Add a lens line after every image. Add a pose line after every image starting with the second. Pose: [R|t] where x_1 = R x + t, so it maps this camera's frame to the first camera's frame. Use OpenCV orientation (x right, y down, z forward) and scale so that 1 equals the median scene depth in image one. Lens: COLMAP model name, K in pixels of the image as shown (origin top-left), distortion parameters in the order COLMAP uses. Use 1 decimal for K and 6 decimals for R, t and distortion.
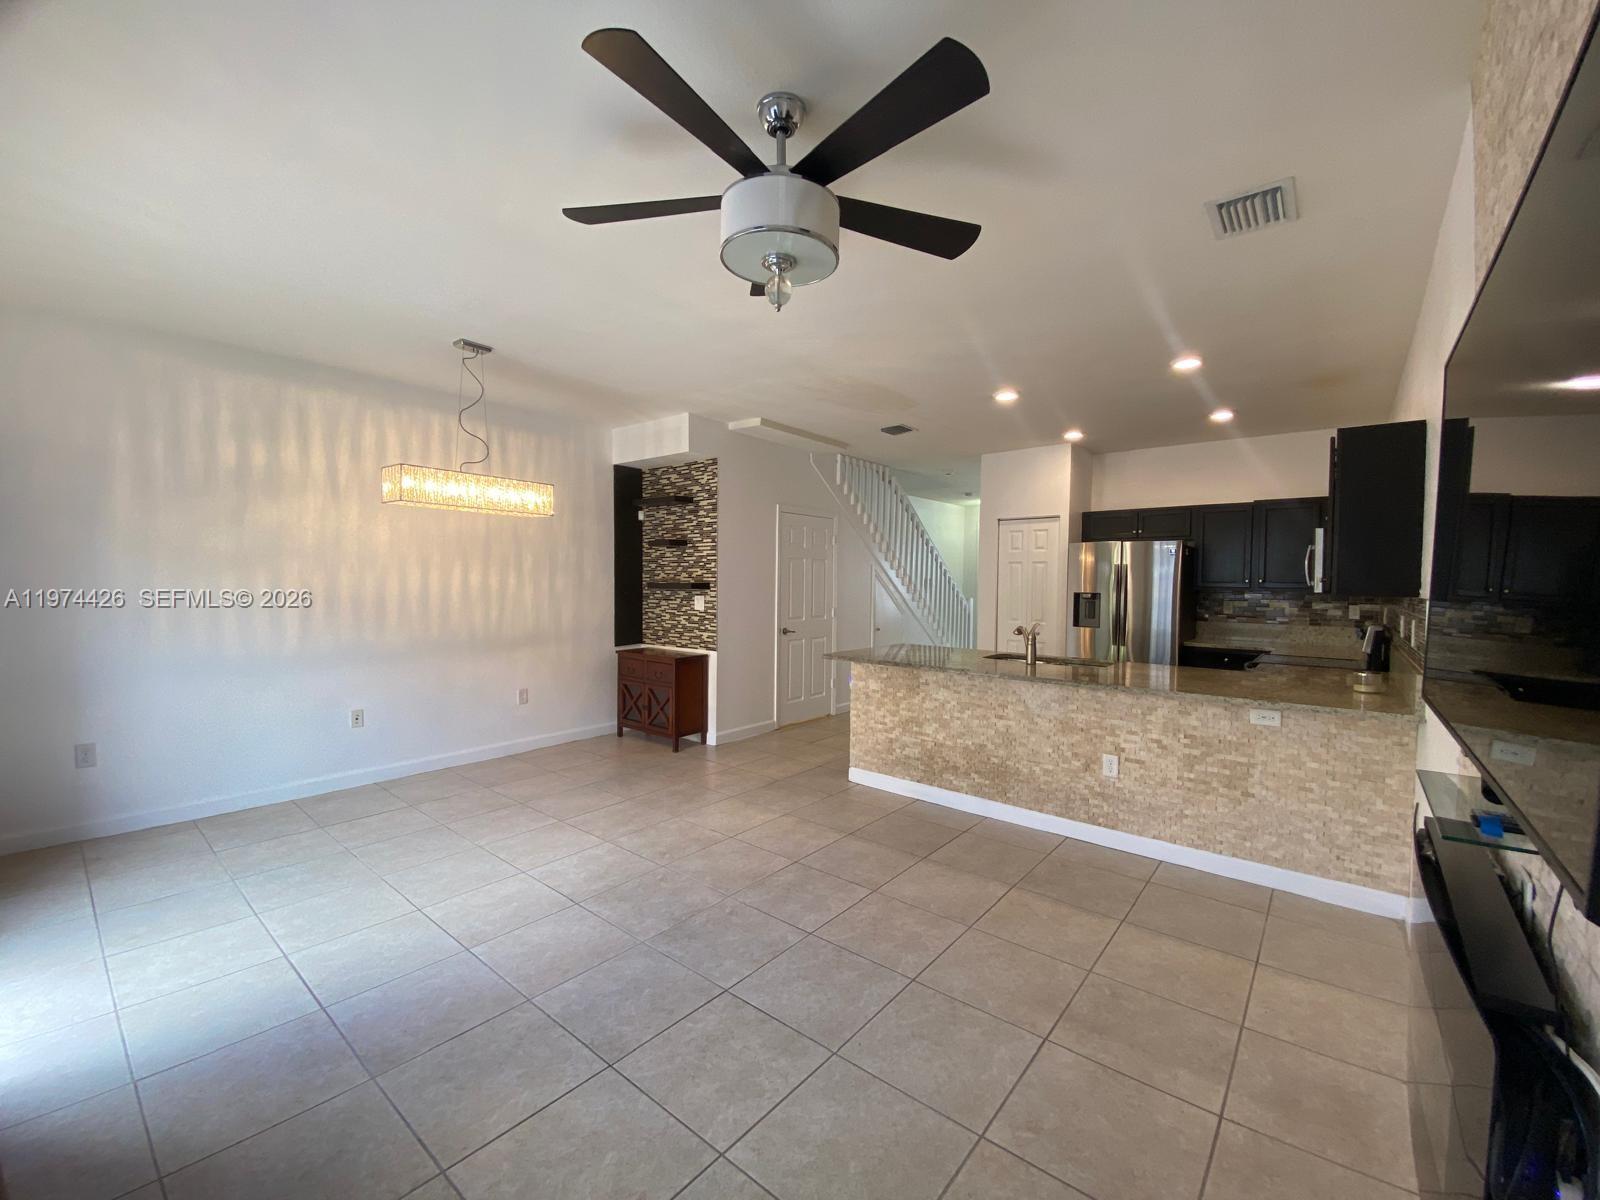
lens RADIAL K [[648.2, 0, 800.9], [0, 648.2, 587.0], [0, 0, 1]] dist [0.011661, -0.012260]
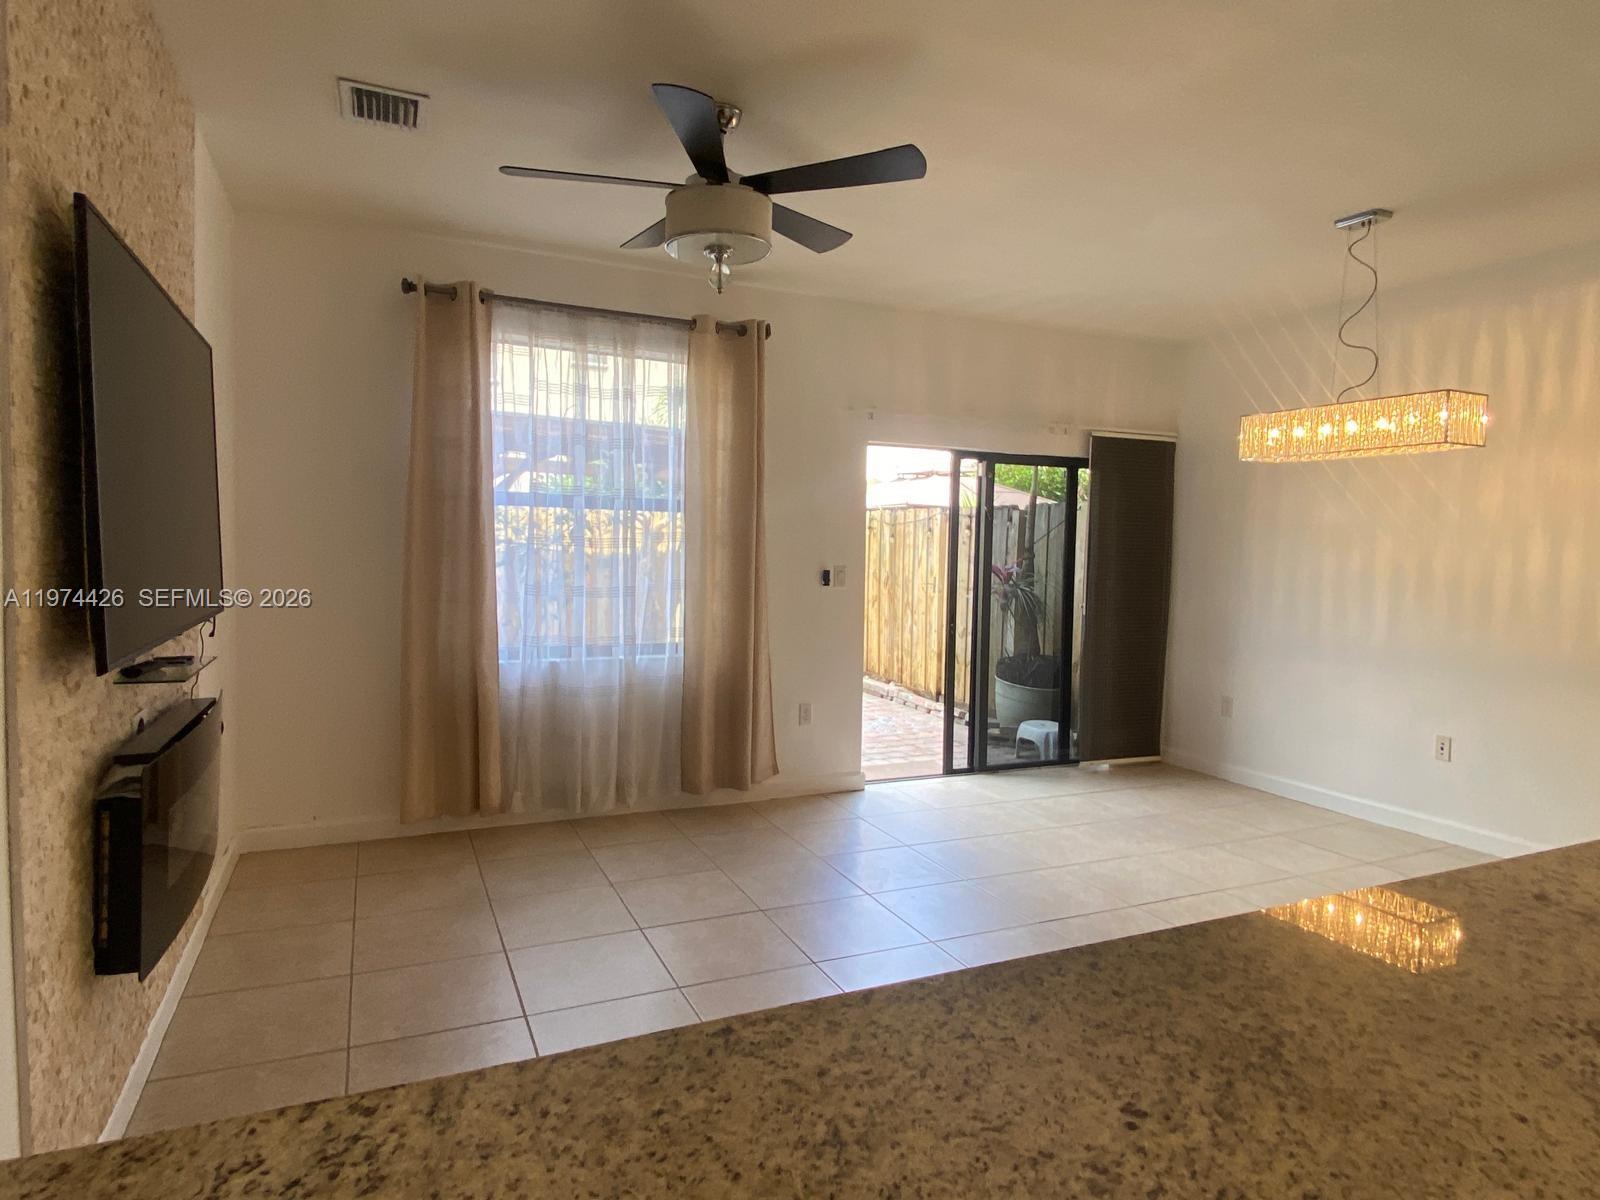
lens RADIAL K [[922.9, 0, 795.2], [0, 922.9, 573.5], [0, 0, 1]] dist [0.045563, -0.005437]
pose [[-0.439025, 0.004586, -0.898463, 0.606585], [-0.036284, 0.999081, 0.022829, 0.008182], [0.897742, 0.042622, -0.438455, 0.827809]]
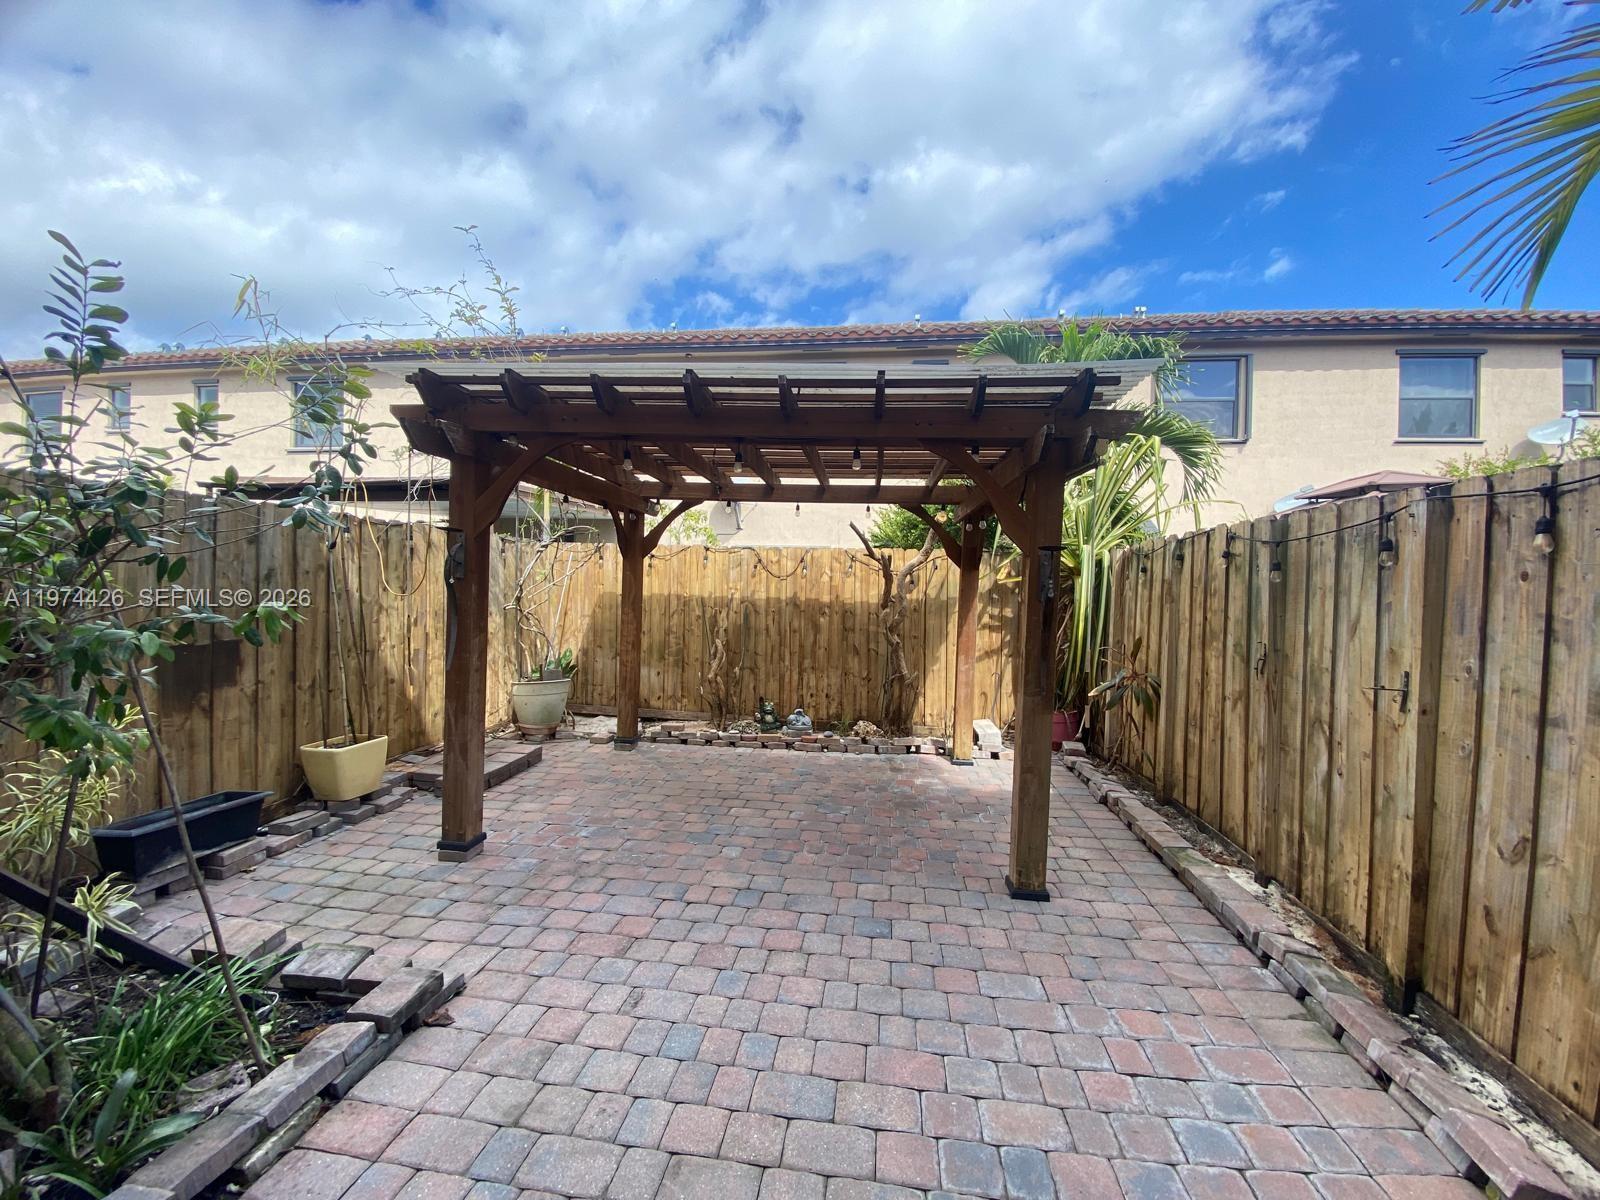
lens RADIAL K [[676.5, 0, 795.9], [0, 676.5, 596.8], [0, 0, 1]] dist [-0.023317, -0.000847]
pose [[-0.838364, -0.030060, -0.544282, -0.629013], [-0.043062, 0.999010, 0.011156, 0.007204], [0.543407, 0.032791, -0.838828, 0.396943]]
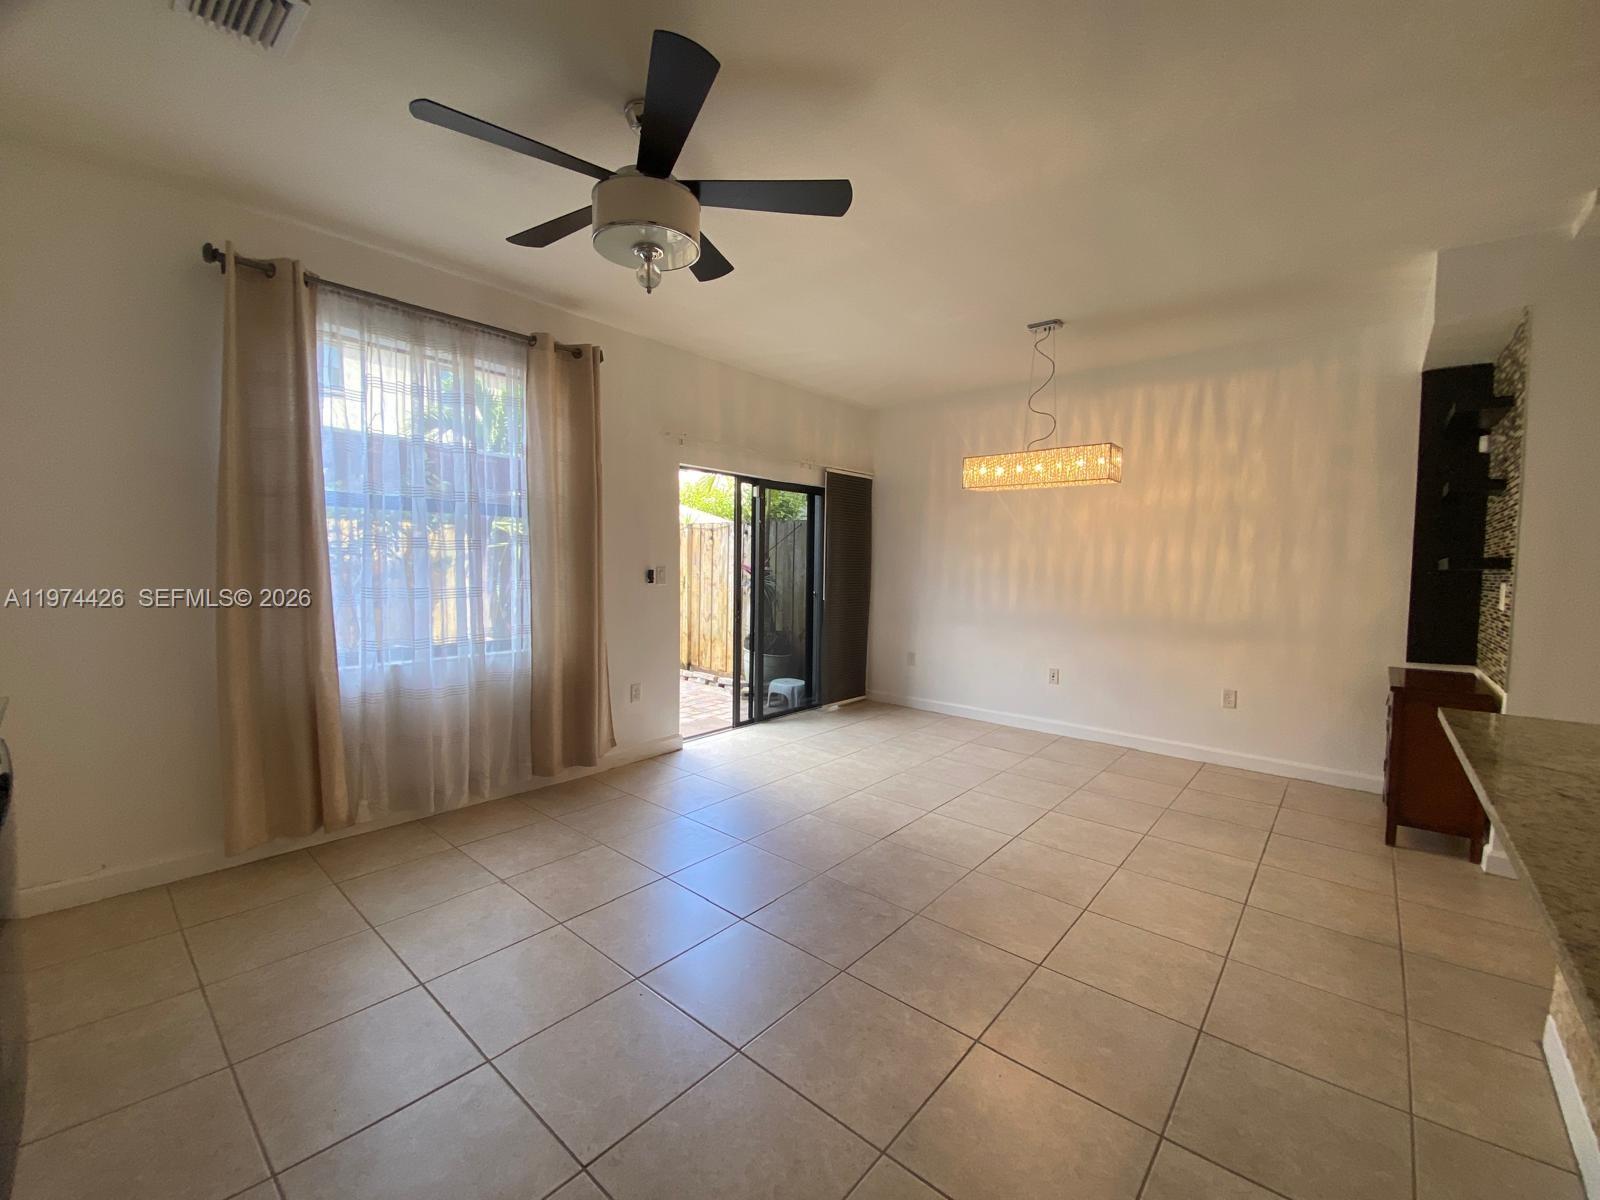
lens RADIAL K [[648.2, 0, 797.6], [0, 648.2, 591.9], [0, 0, 1]] dist [0.011661, -0.012260]
pose [[-0.027042, 0.037987, -0.998912, 0.498439], [-0.025579, 0.998924, 0.038680, 0.019914], [0.999307, 0.026597, -0.026041, 0.588237]]
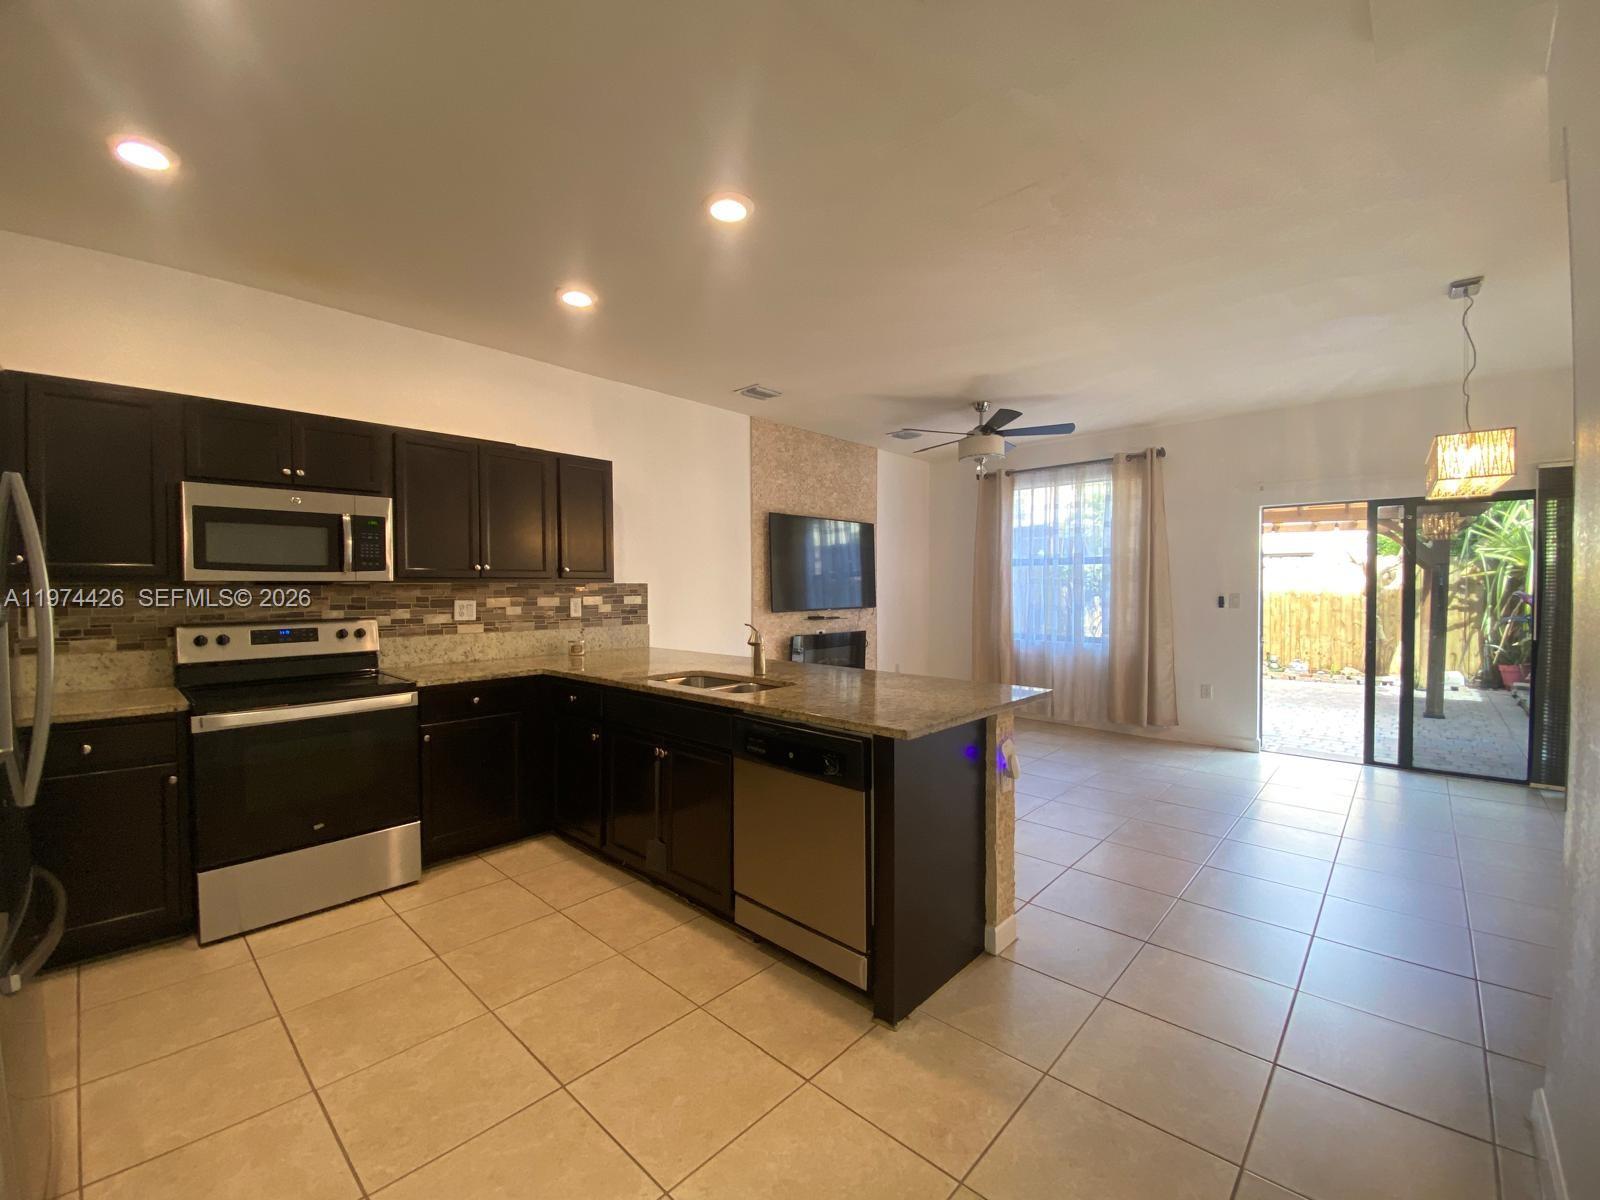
lens RADIAL K [[648.2, 0, 800.1], [0, 648.2, 602.7], [0, 0, 1]] dist [0.011661, -0.012260]
pose [[-0.998169, -0.013691, 0.058913, 0.246628], [-0.011512, 0.999243, 0.037174, 0.002595], [-0.059377, 0.036428, -0.997571, 1.661710]]
